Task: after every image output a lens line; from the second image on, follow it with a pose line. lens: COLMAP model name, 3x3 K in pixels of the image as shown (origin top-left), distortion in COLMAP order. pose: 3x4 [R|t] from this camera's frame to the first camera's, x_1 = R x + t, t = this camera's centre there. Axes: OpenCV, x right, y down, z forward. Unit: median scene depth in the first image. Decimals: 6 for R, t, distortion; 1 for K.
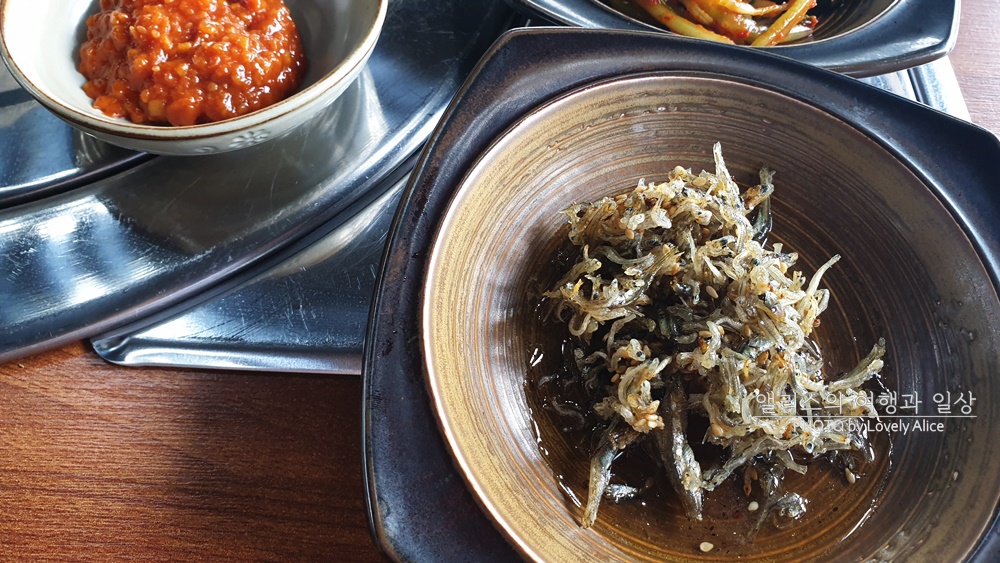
lens RADIAL K [[812.8, 0, 500.3], [0, 812.8, 260.6], [0, 0, 1]] dist [-0.000668, -0.001271]
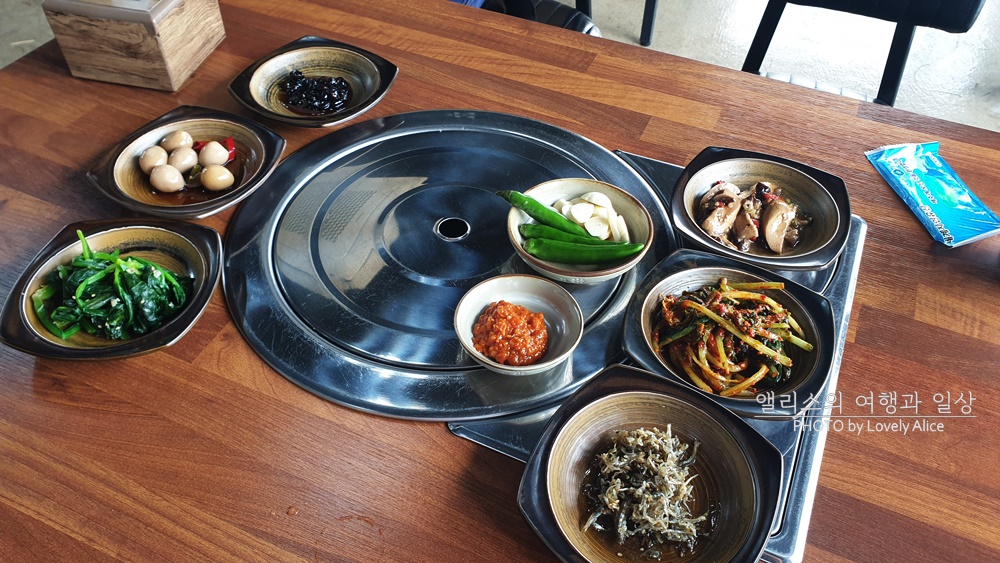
lens RADIAL K [[812.8, 0, 500.3], [0, 812.8, 260.6], [0, 0, 1]] dist [-0.000668, -0.001271]
pose [[0.914846, 0.245159, -0.320863, 0.471415], [-0.318803, 0.926198, -0.201302, 0.085570], [0.247832, 0.286452, 0.925486, -1.855962]]
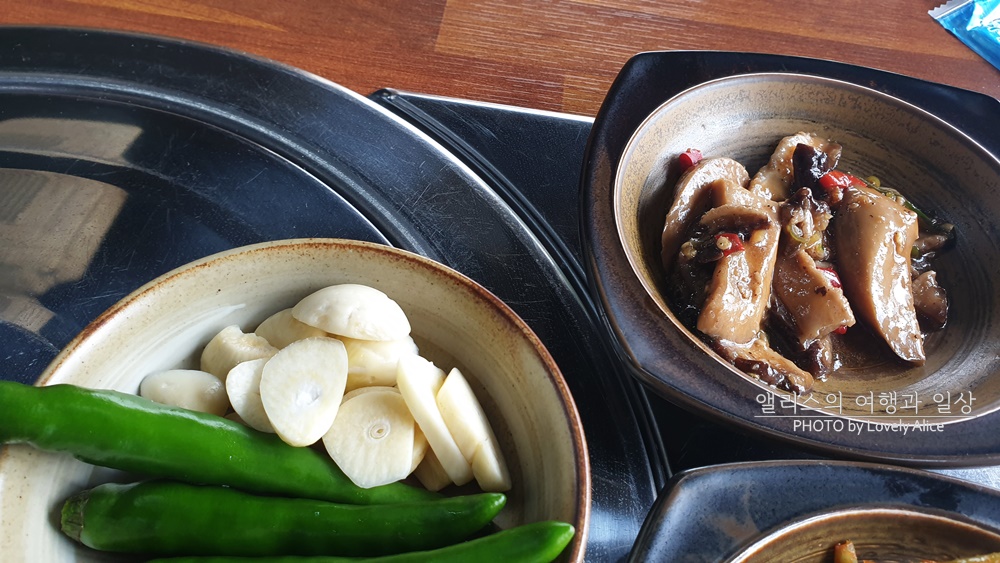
lens RADIAL K [[815.0, 0, 500.0], [0, 815.0, 281.5], [0, 0, 1]] dist [-0.000305, -0.004228]
pose [[0.994072, 0.101357, -0.039328, -0.135477], [-0.104658, 0.990083, -0.093717, -0.982588], [0.029439, 0.097277, 0.994822, 0.482839]]
